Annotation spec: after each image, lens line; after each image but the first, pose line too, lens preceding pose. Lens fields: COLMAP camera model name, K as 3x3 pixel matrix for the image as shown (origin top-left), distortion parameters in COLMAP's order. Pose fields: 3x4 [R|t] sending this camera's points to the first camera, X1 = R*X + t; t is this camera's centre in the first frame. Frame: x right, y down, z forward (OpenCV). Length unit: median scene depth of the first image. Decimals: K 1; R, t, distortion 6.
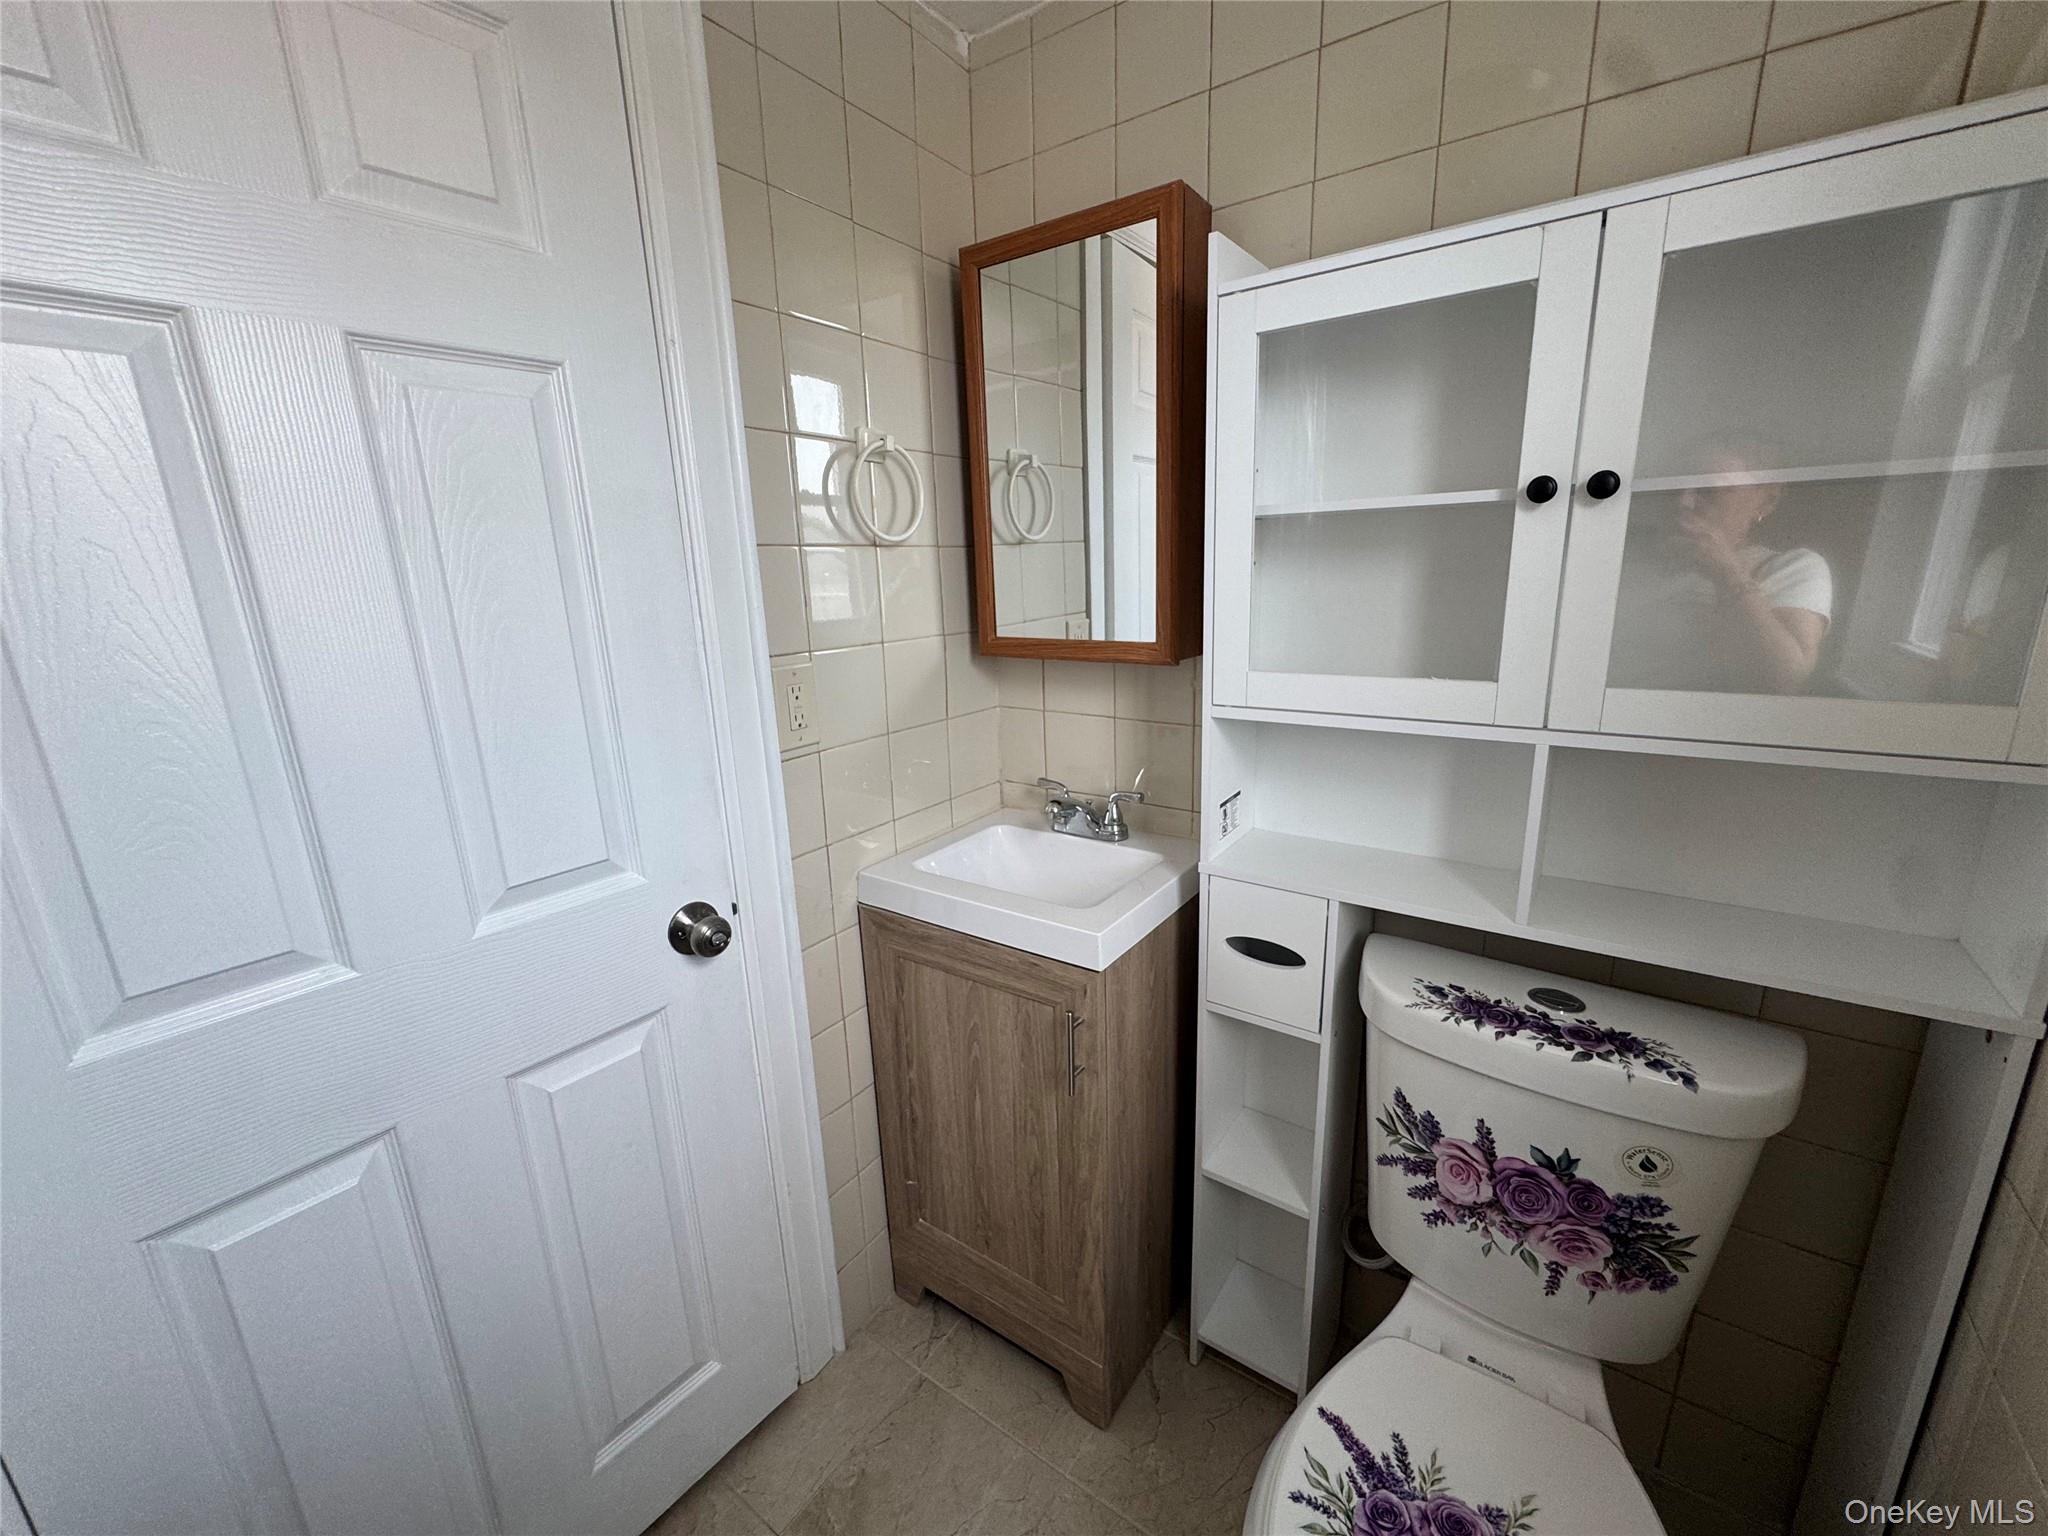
lens RADIAL K [[819.2, 0, 1020.2], [0, 819.2, 767.2], [0, 0, 1]] dist [-0.002188, -0.000379]
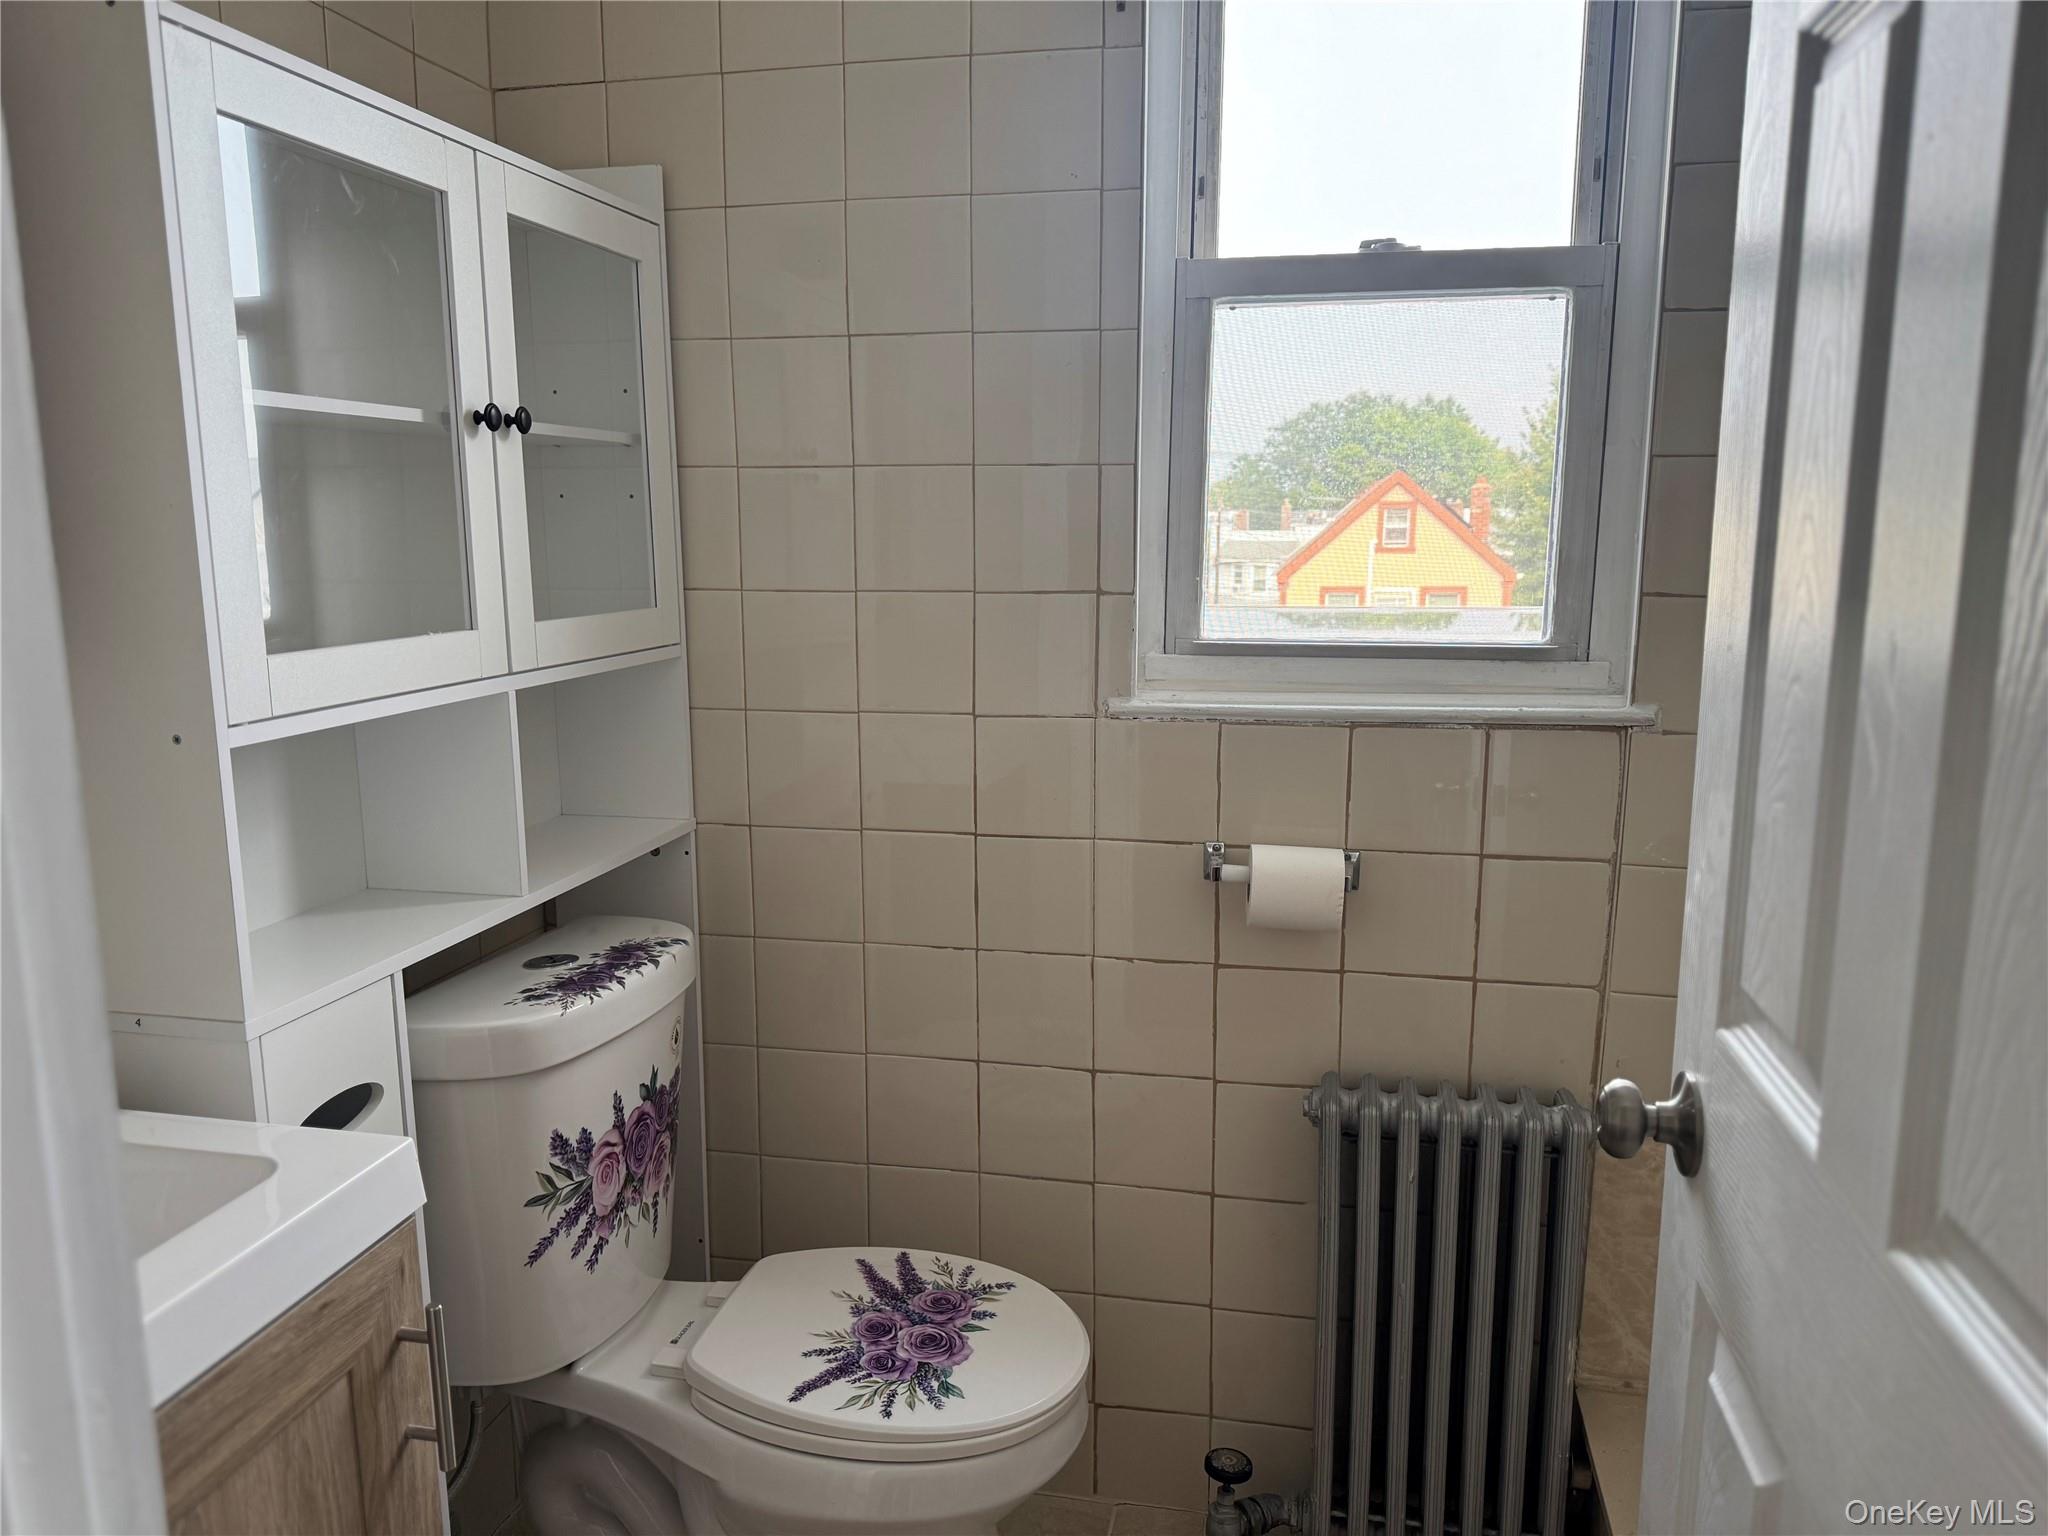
lens RADIAL K [[1424.6, 0, 1021.1], [0, 1424.6, 770.3], [0, 0, 1]] dist [0.006961, 0.005757]
pose [[-0.388654, -0.118069, 0.913788, -1.072500], [0.248435, 0.941596, 0.227327, -0.166326], [-0.887259, 0.315368, -0.336622, 1.061356]]
